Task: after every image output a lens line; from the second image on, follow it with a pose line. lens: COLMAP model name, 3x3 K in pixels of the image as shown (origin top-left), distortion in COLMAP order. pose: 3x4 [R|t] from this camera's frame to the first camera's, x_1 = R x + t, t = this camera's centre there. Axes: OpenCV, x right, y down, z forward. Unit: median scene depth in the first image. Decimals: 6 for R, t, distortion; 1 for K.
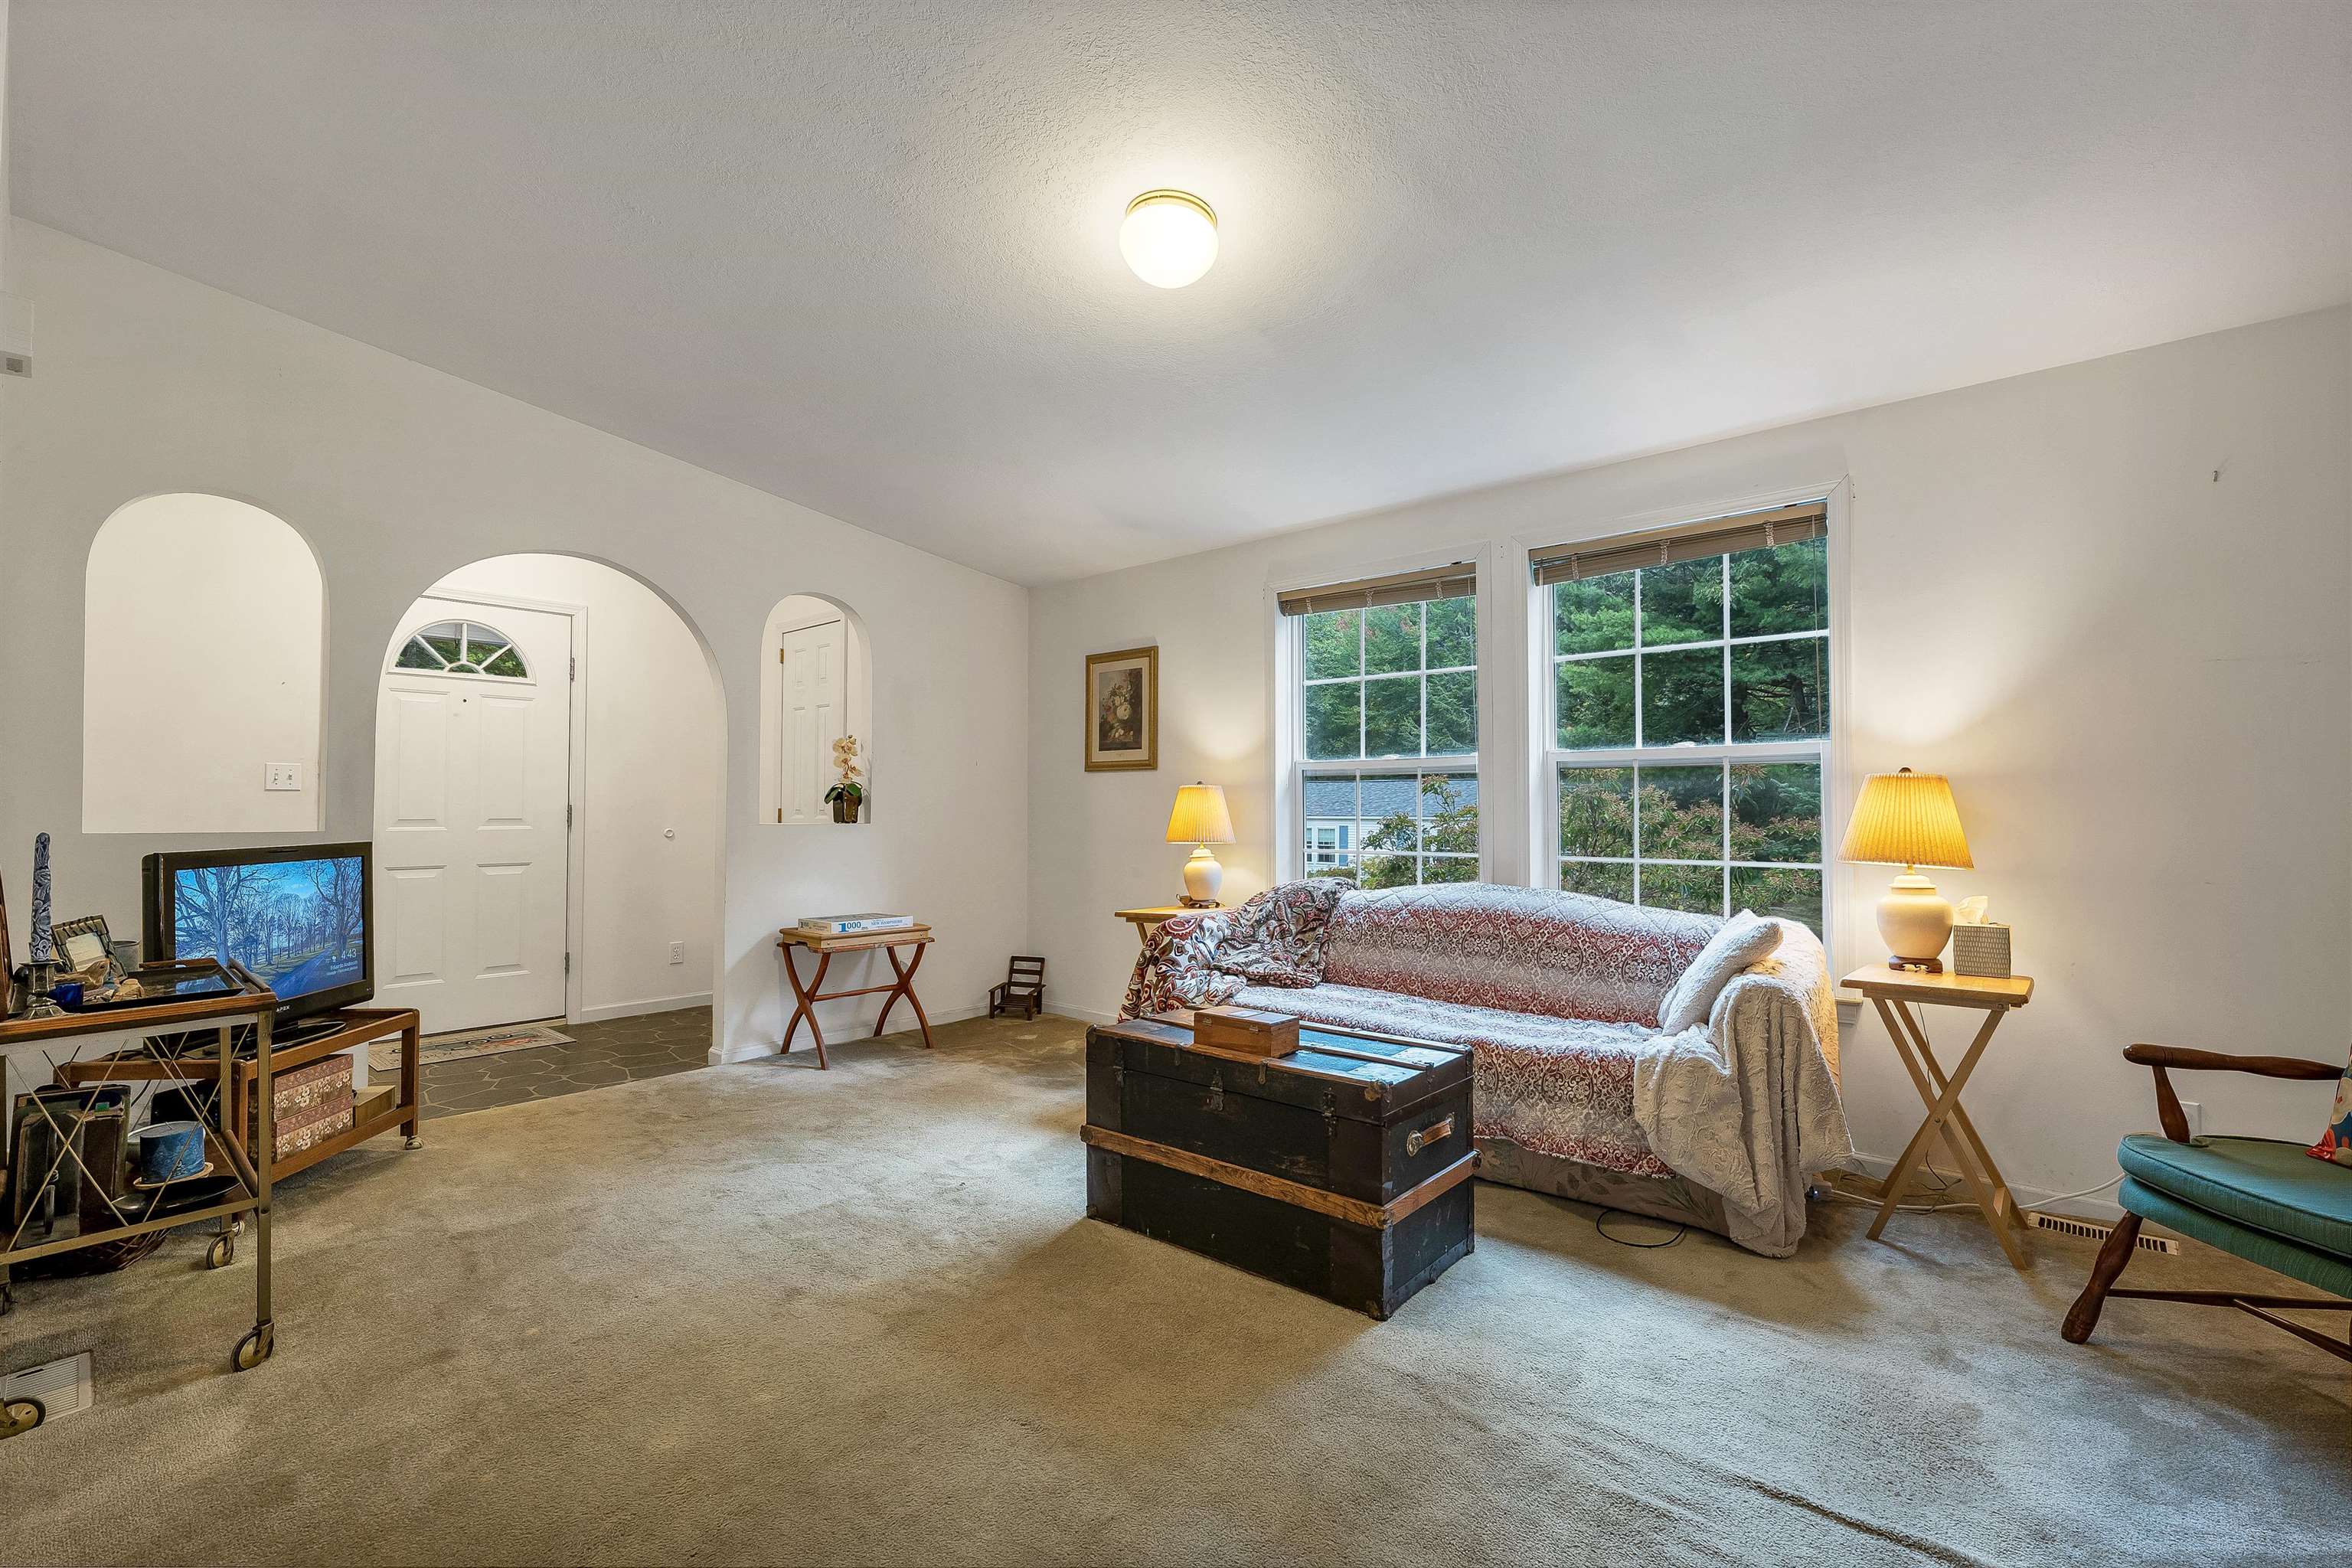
lens RADIAL K [[1038.5, 0, 1175.6], [0, 1038.5, 788.0], [0, 0, 1]] dist [0.001230, -0.000257]
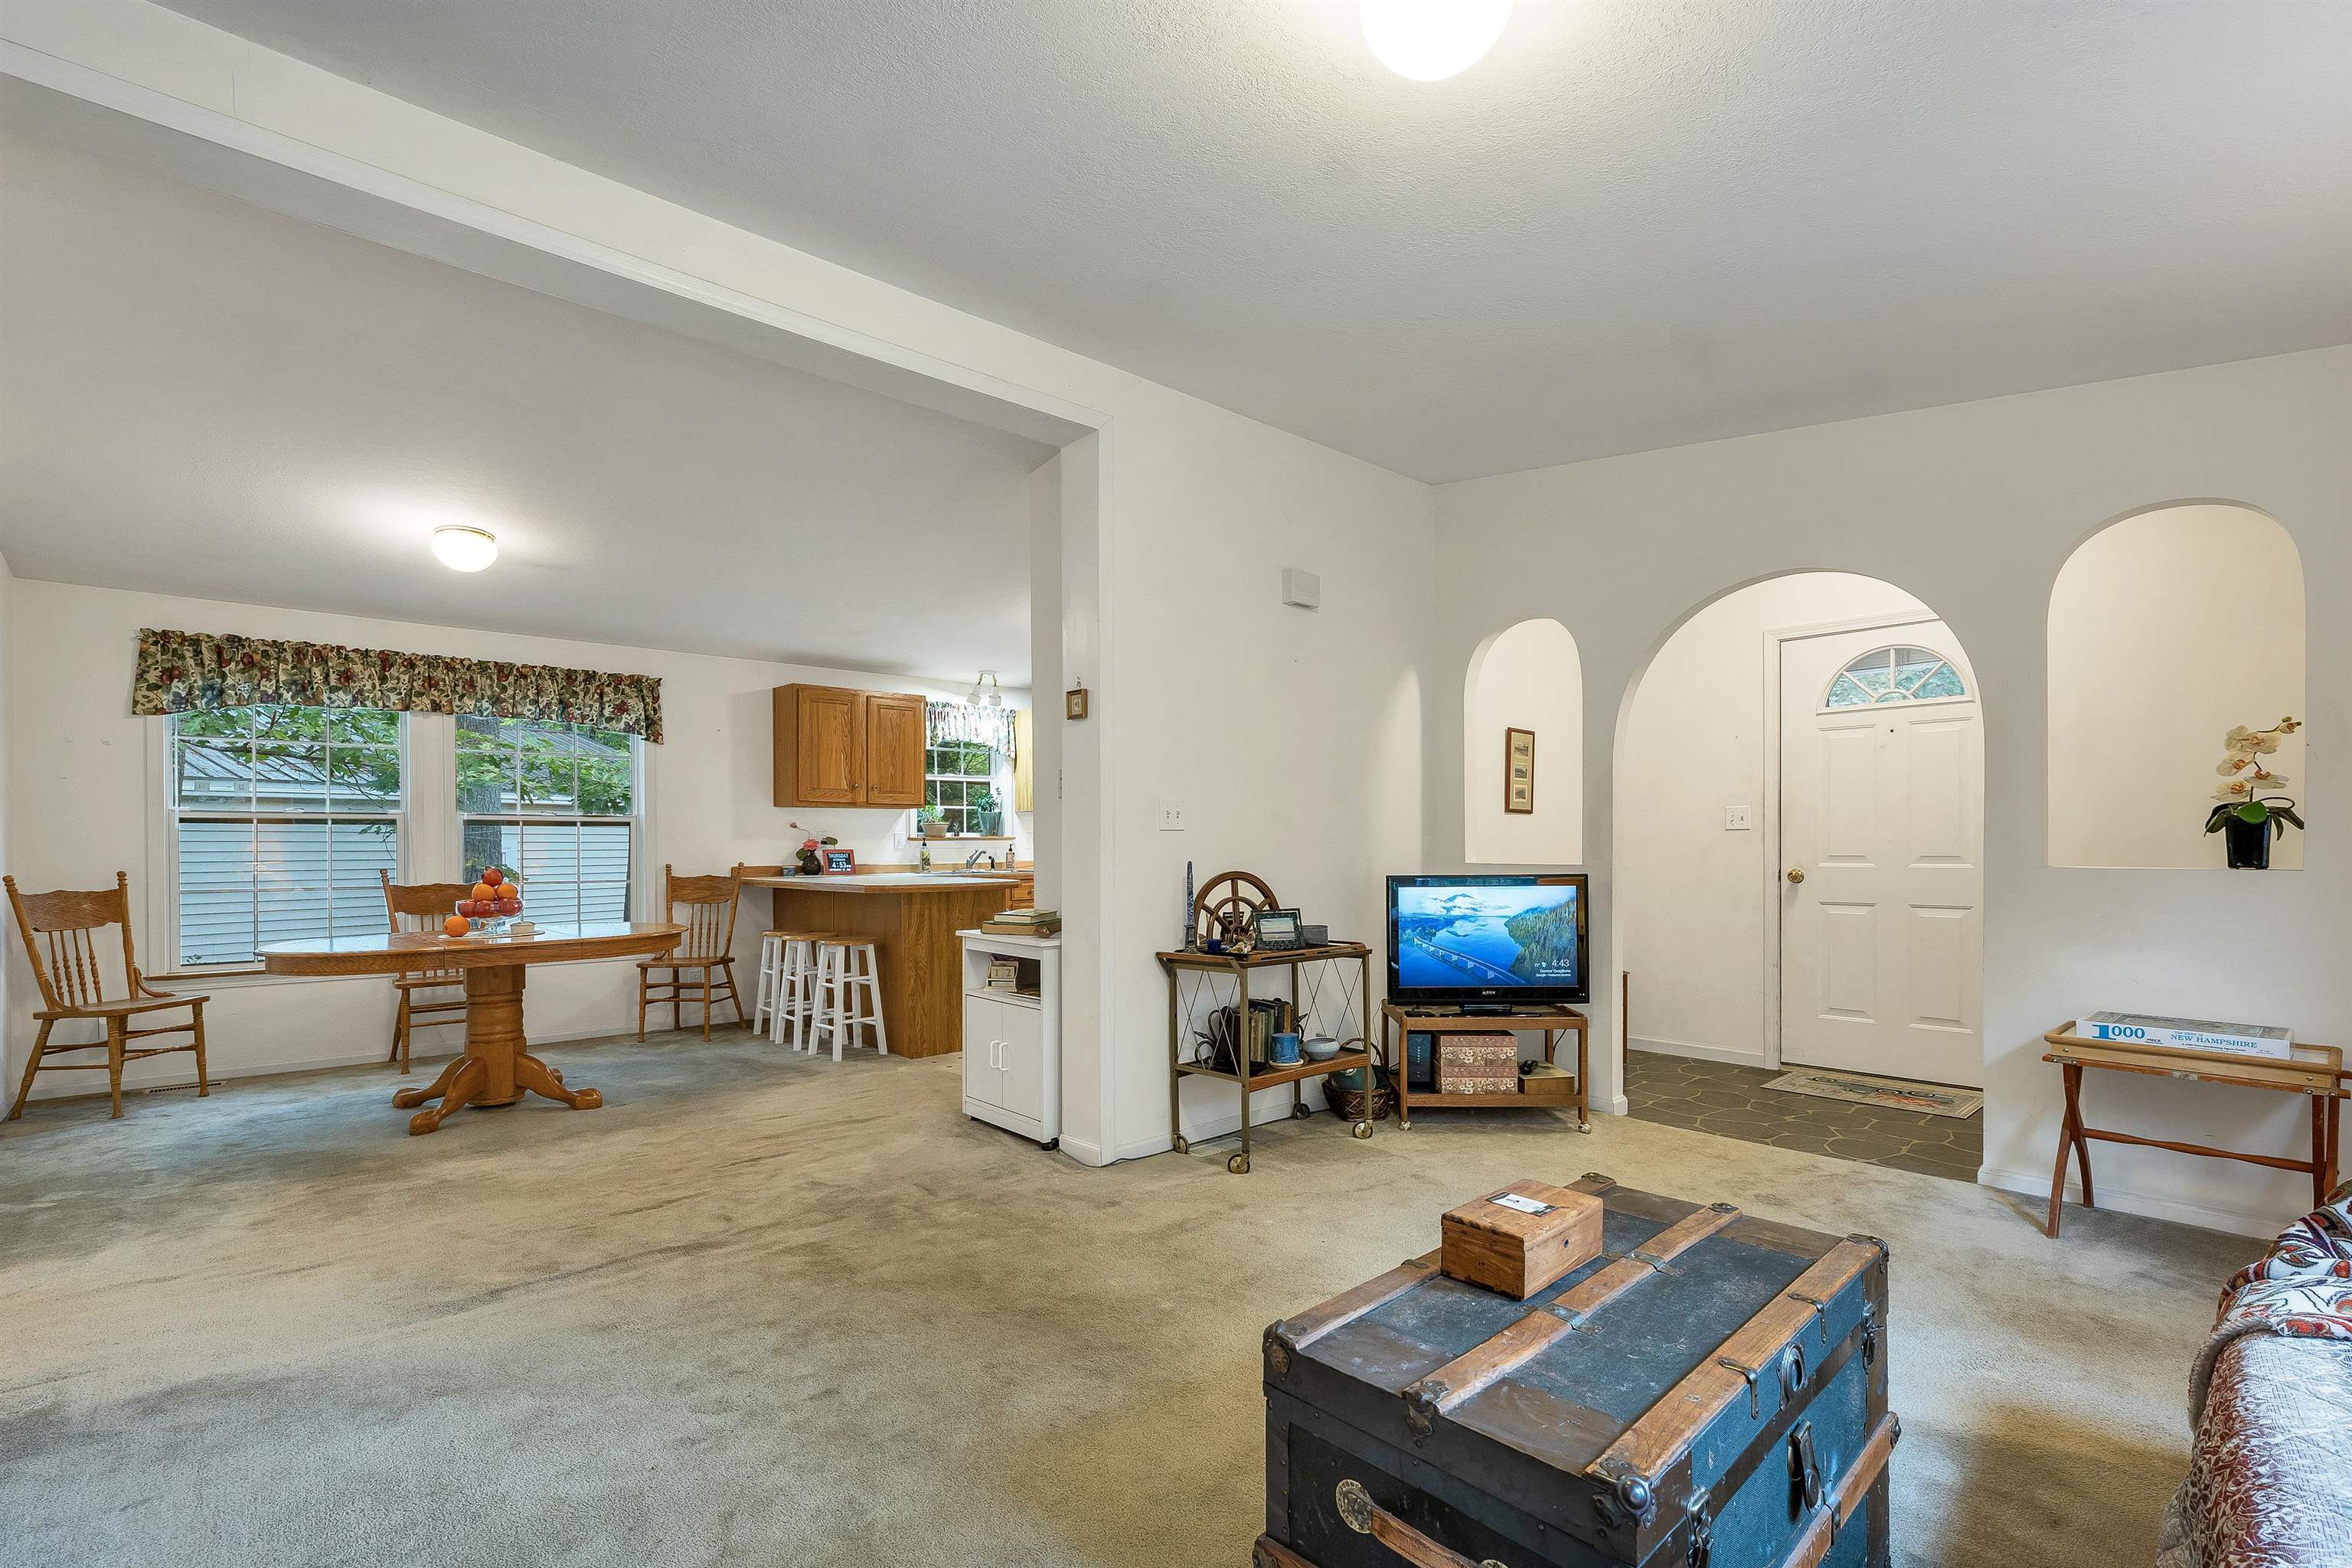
lens RADIAL K [[1038.5, 0, 1146.5], [0, 1038.5, 853.1], [0, 0, 1]] dist [0.001230, -0.000257]
pose [[-0.127619, 0.006769, -0.991800, 0.539468], [0.025183, 0.999676, 0.003582, 0.011117], [0.991504, -0.024519, -0.127748, 0.702728]]
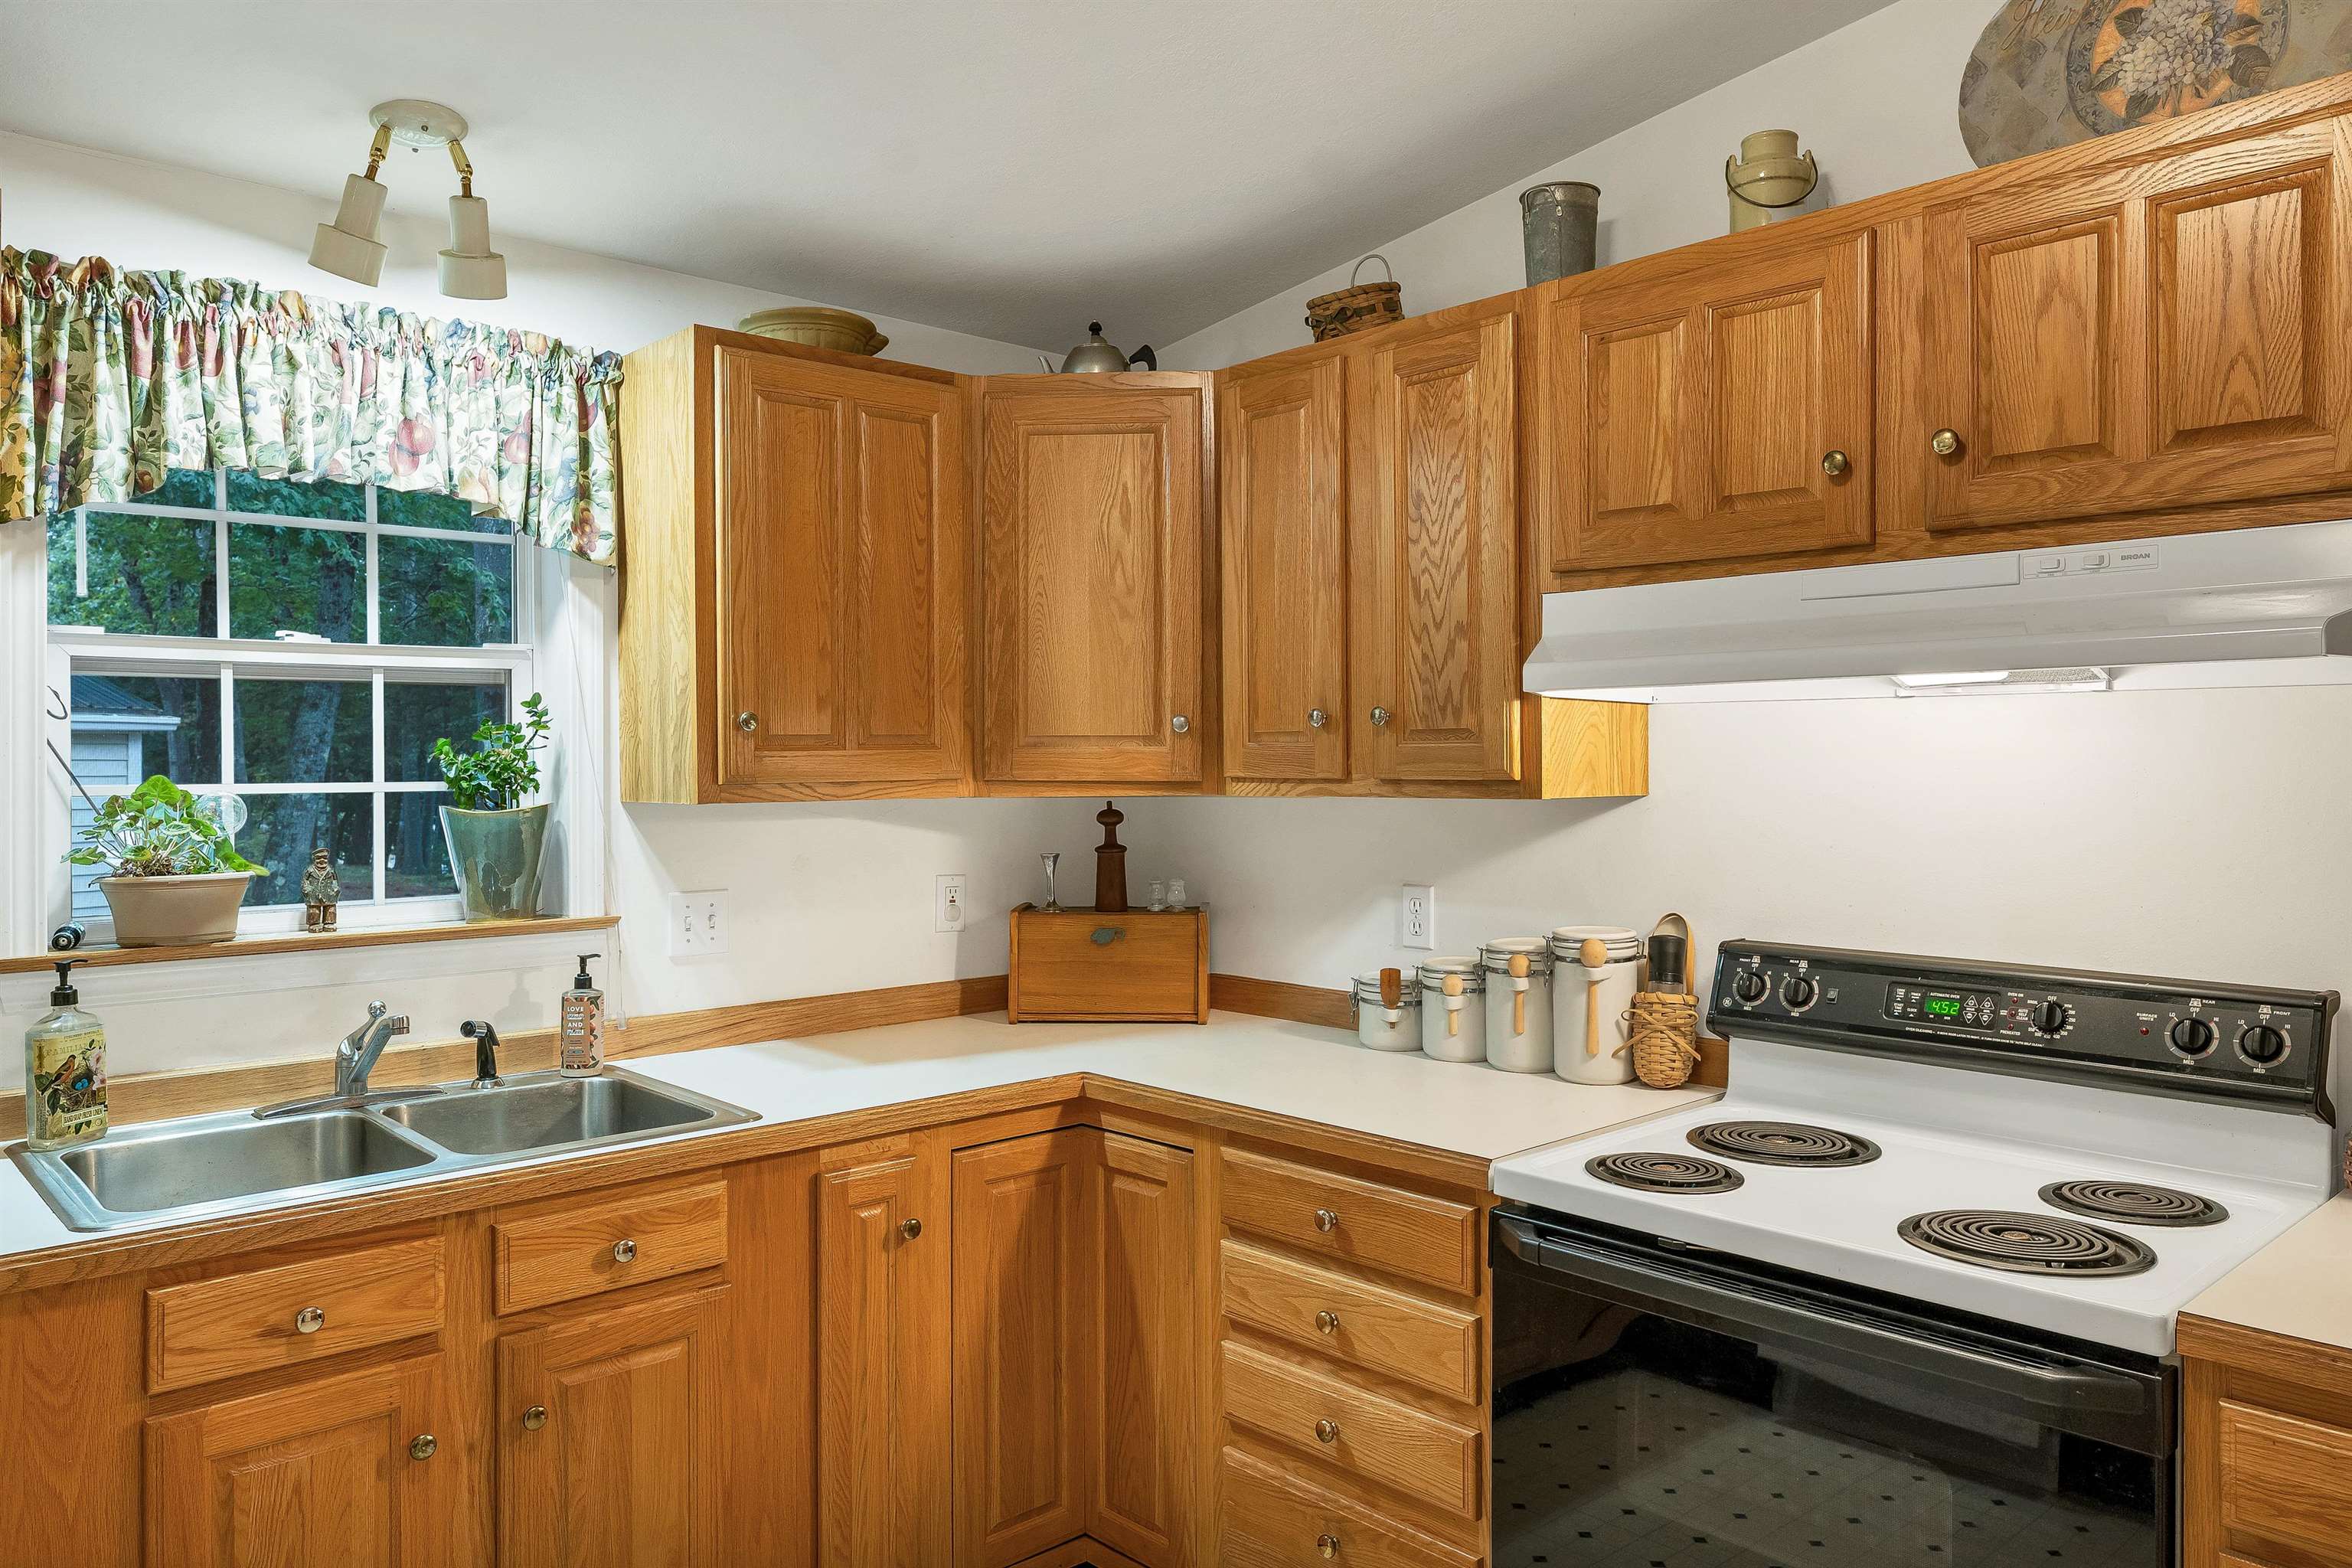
lens RADIAL K [[1607.2, 0, 1153.9], [0, 1607.2, 767.0], [0, 0, 1]] dist [-0.012857, 0.000807]
pose [[-0.111038, -0.001583, -0.993815, -1.108616], [0.022825, 0.999731, -0.004142, -0.099877], [0.993554, -0.023143, -0.110972, 0.452727]]
